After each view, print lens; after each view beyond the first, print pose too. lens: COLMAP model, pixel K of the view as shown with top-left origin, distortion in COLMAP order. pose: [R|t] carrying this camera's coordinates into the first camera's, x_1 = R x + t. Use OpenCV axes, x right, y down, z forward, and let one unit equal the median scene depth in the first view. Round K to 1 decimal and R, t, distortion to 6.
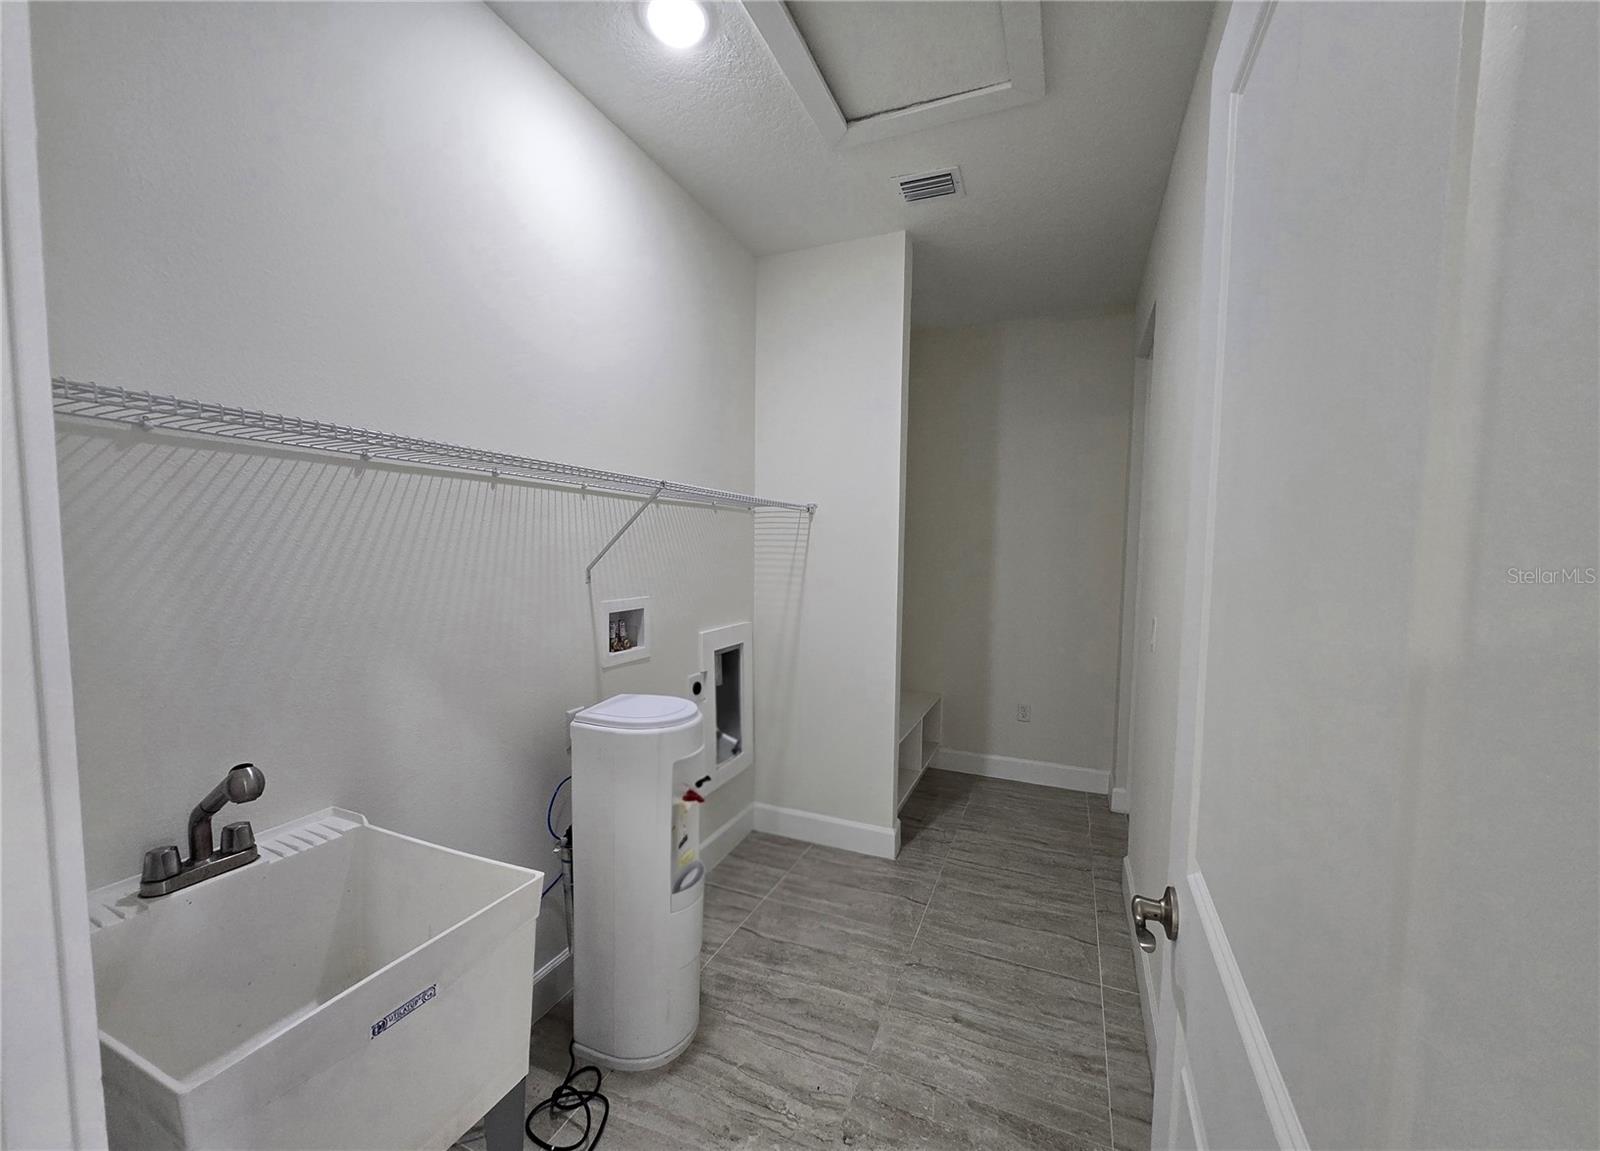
lens RADIAL K [[628.6, 0, 802.4], [0, 628.6, 581.2], [0, 0, 1]] dist [-0.000480, -0.000041]
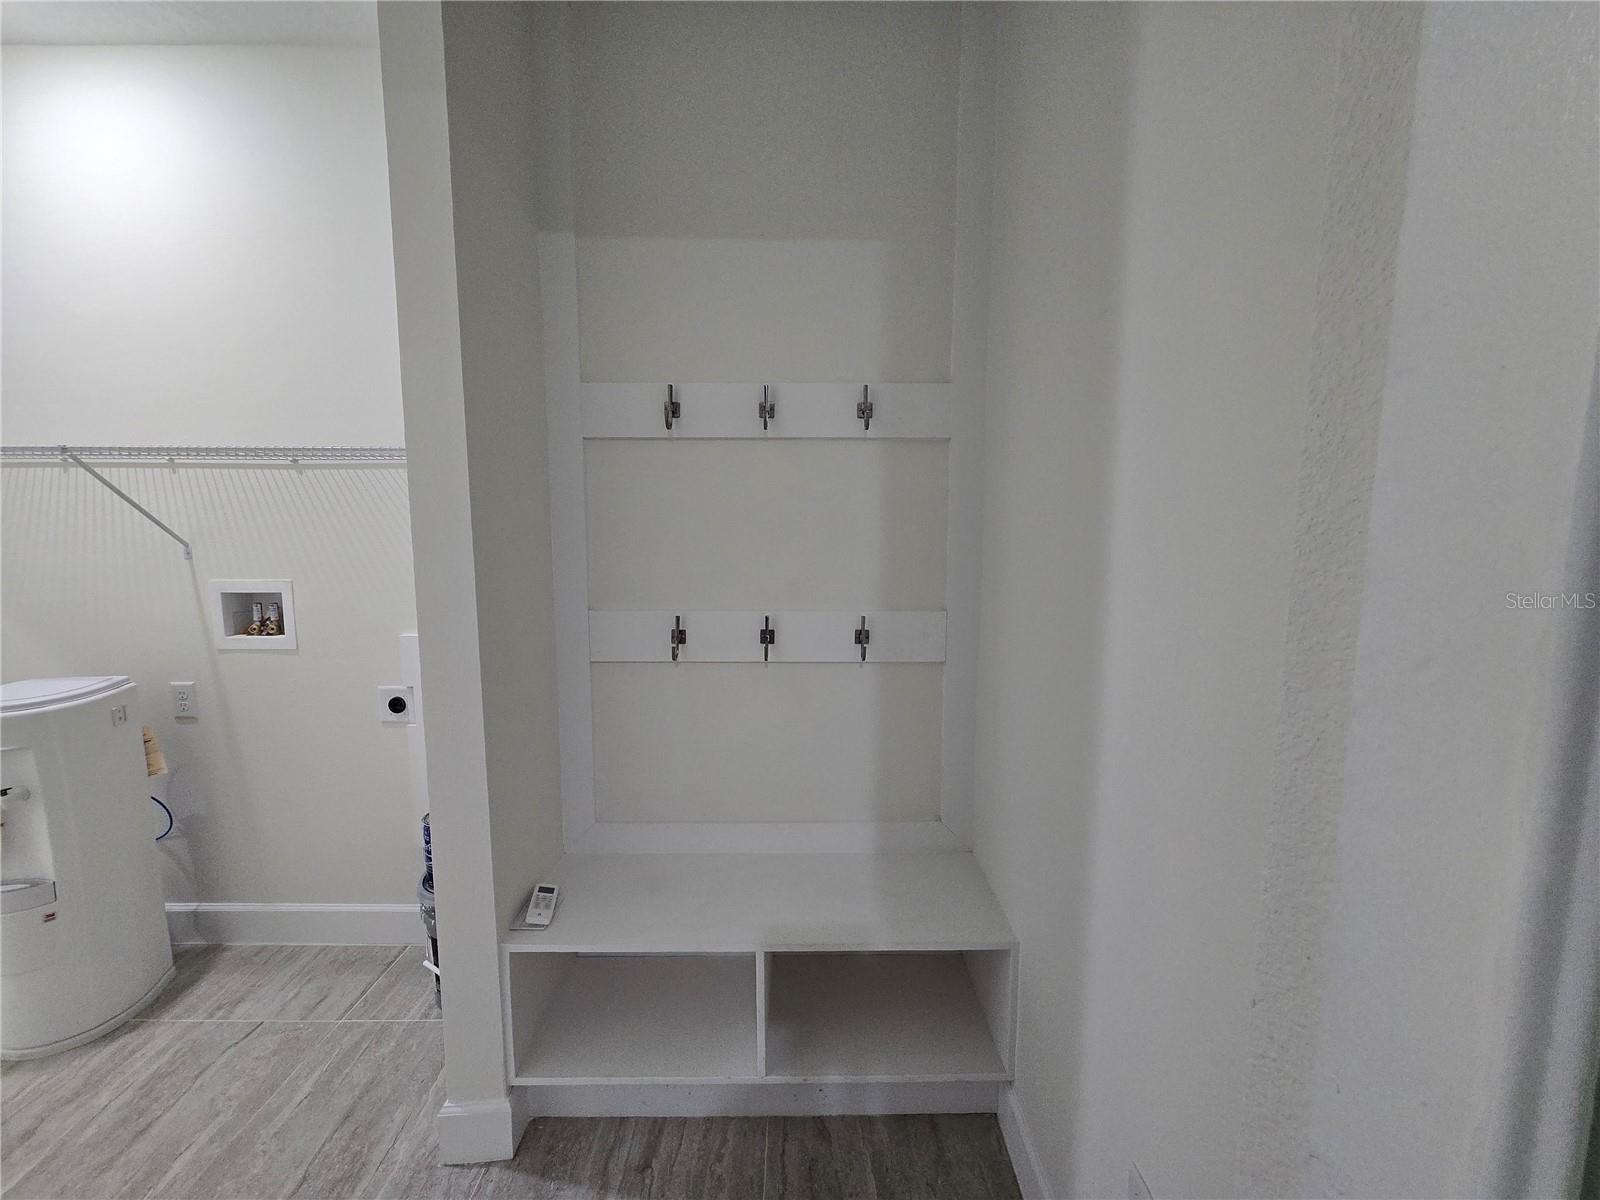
lens RADIAL K [[608.5, 0, 800.8], [0, 608.5, 600.9], [0, 0, 1]] dist [0.000988, 0.000076]
pose [[0.405846, 0.076057, -0.910771, 0.878937], [-0.044178, 0.996999, 0.063572, -0.033632], [0.912873, 0.014436, 0.407988, 1.416439]]
